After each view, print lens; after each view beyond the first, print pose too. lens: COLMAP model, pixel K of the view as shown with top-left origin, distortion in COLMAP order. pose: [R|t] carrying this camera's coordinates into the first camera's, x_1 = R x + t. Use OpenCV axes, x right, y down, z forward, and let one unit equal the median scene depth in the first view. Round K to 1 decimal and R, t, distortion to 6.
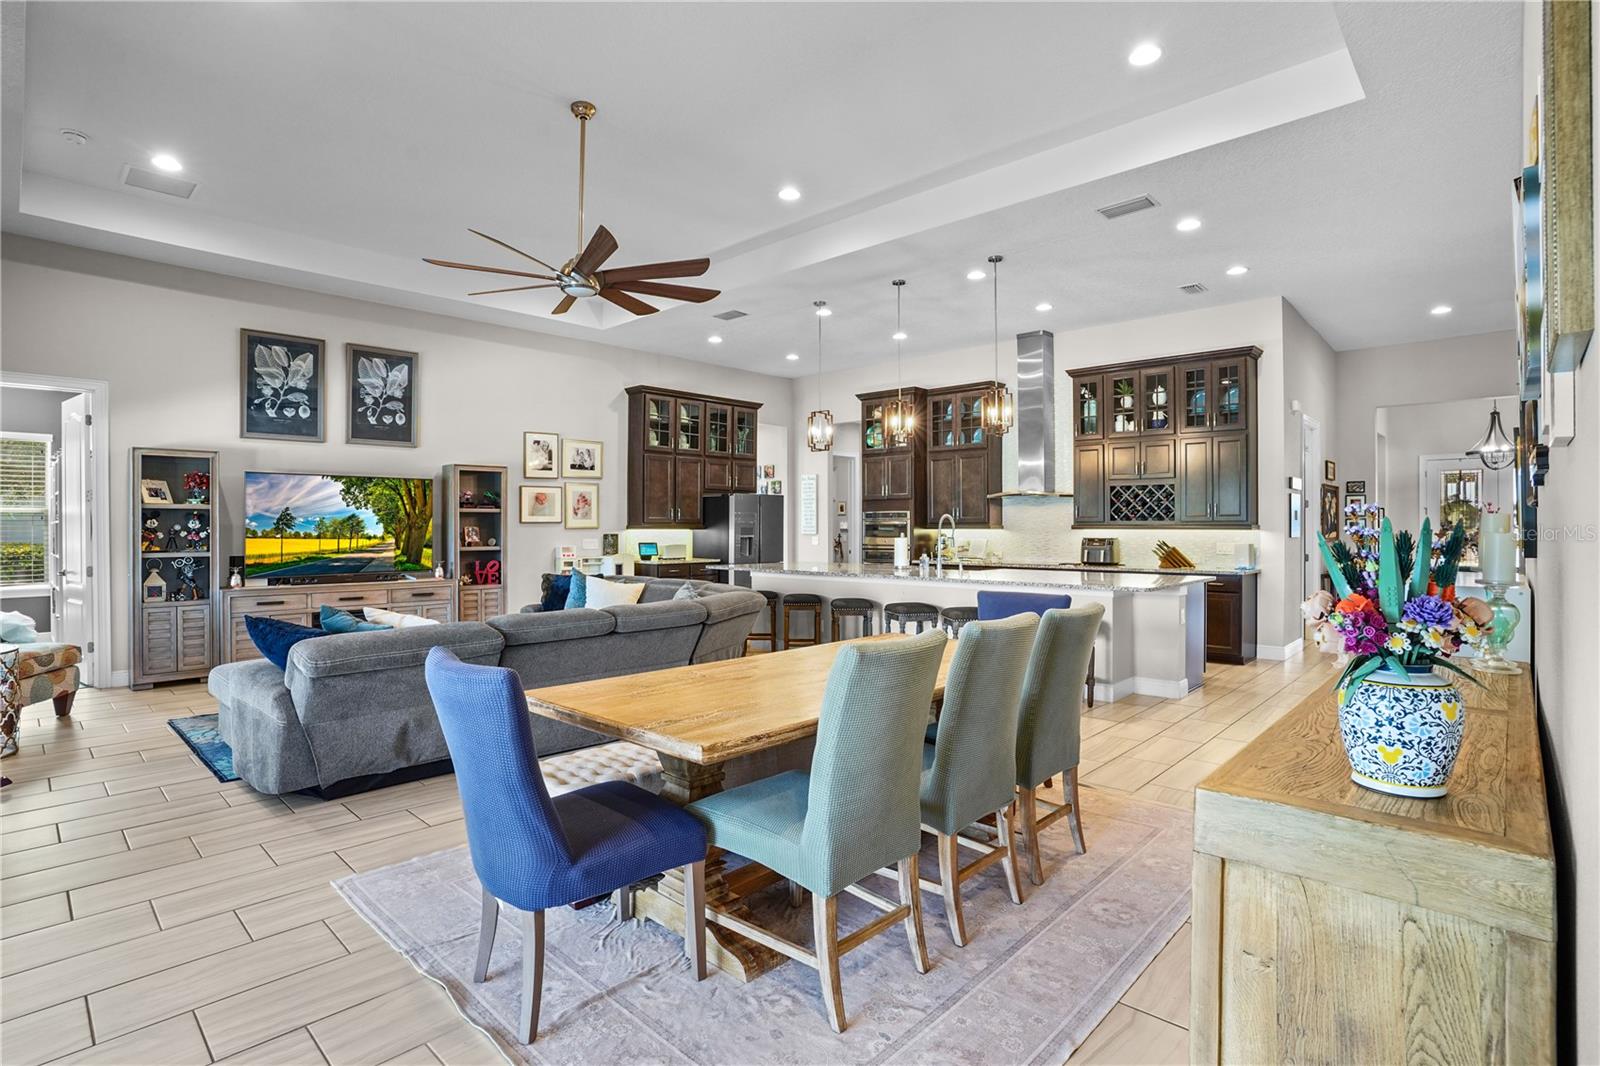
lens RADIAL K [[787.6, 0, 800.0], [0, 787.6, 533.0], [0, 0, 1]] dist [-0.072265, 0.026399]
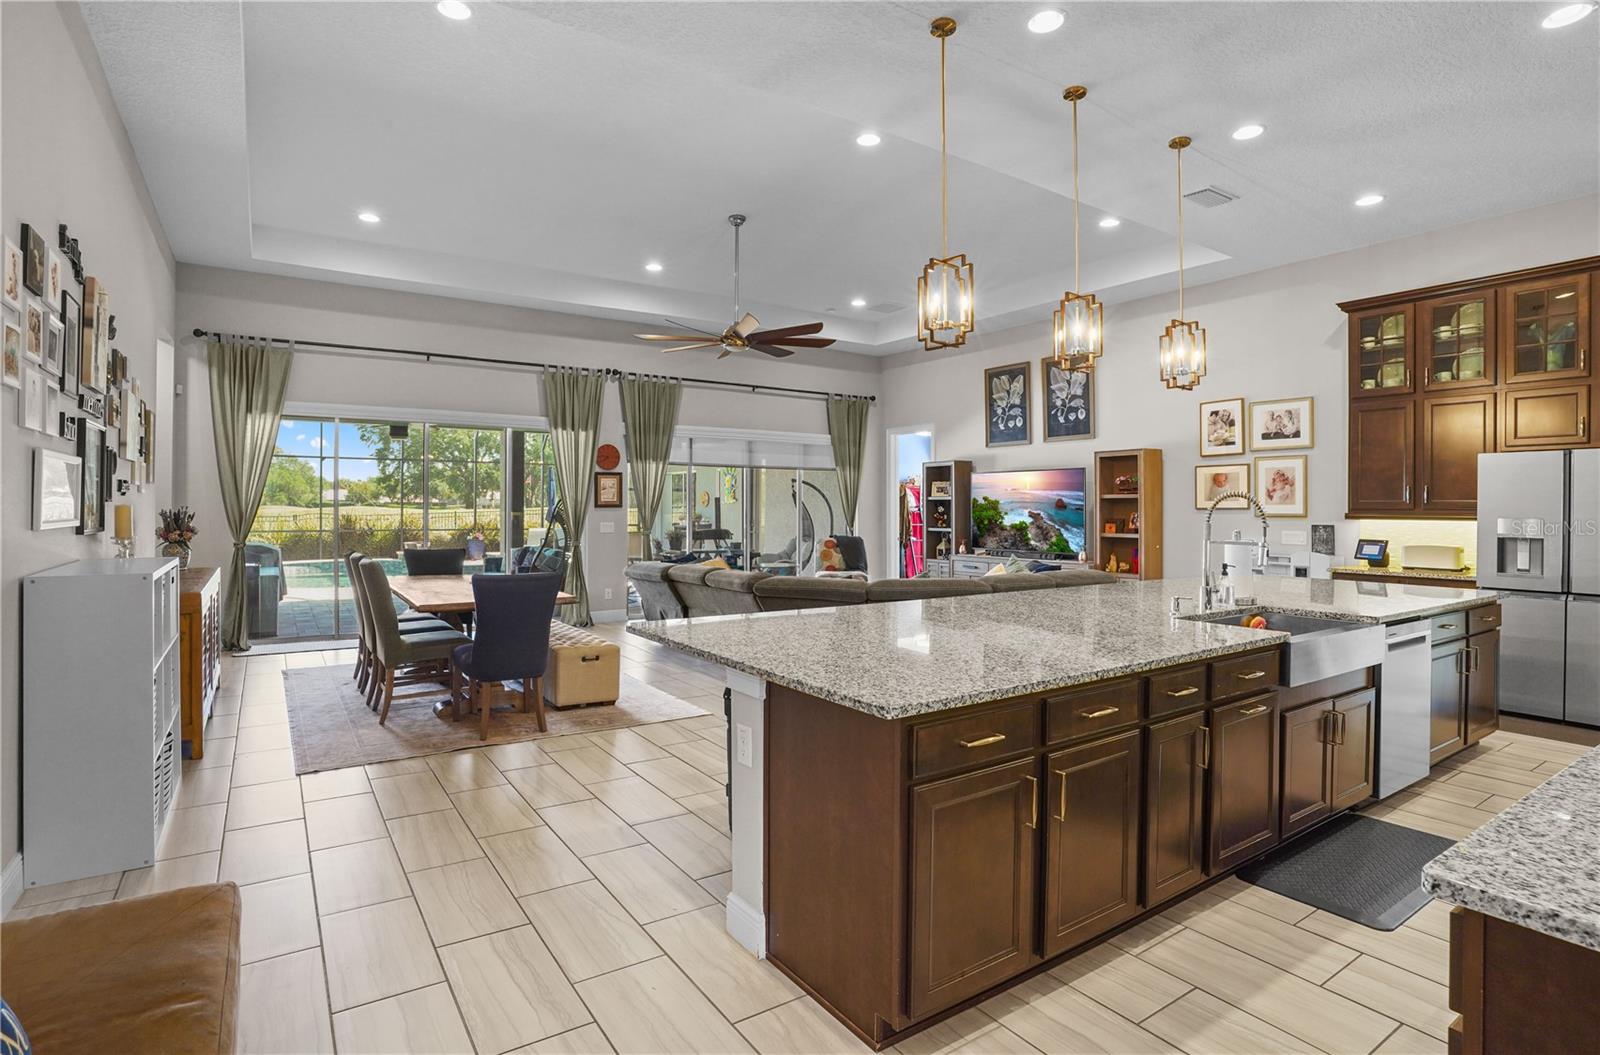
lens RADIAL K [[807.1, 0, 789.7], [0, 807.1, 509.1], [0, 0, 1]] dist [-0.044187, 0.001218]
pose [[-0.223556, -0.000752, -0.974691, 0.625739], [-0.014571, 0.999891, 0.002570, -0.008849], [0.974582, 0.014777, -0.223543, 0.781798]]
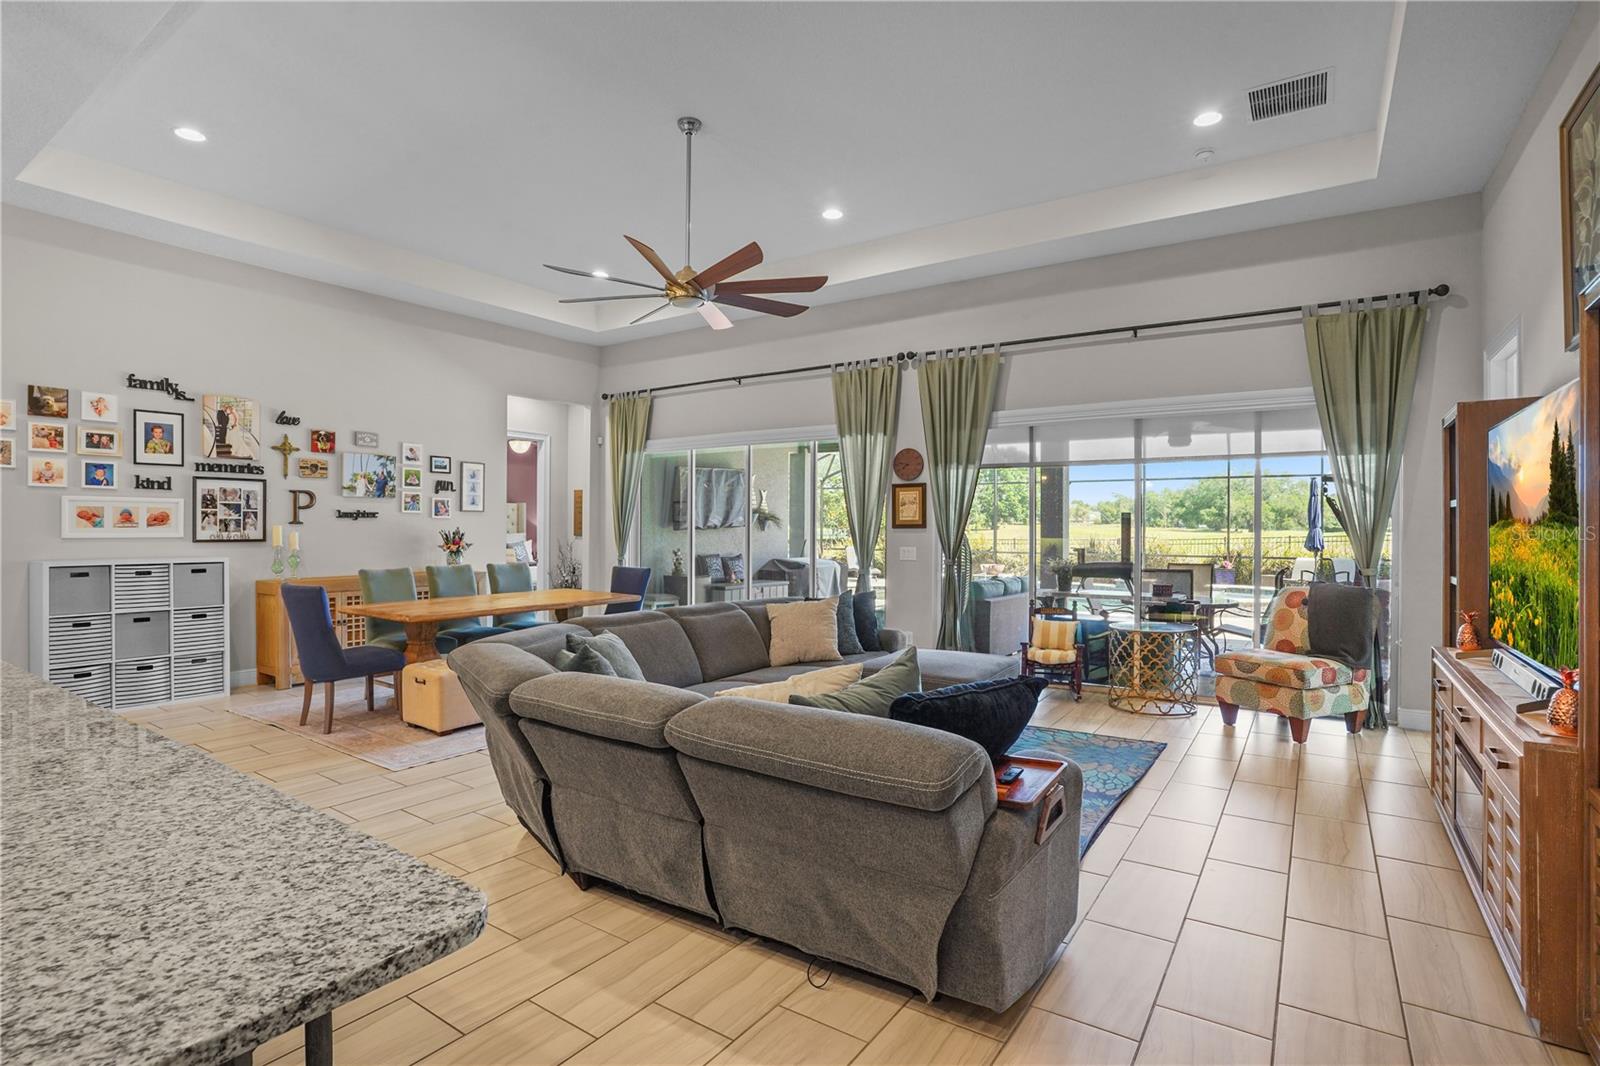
lens RADIAL K [[787.6, 0, 800.0], [0, 787.6, 533.0], [0, 0, 1]] dist [-0.072265, 0.026399]
pose [[-0.987892, -0.005233, -0.155052, -0.143350], [-0.007706, 0.999852, 0.015350, -0.011586], [0.154949, 0.016359, -0.987787, 1.111548]]
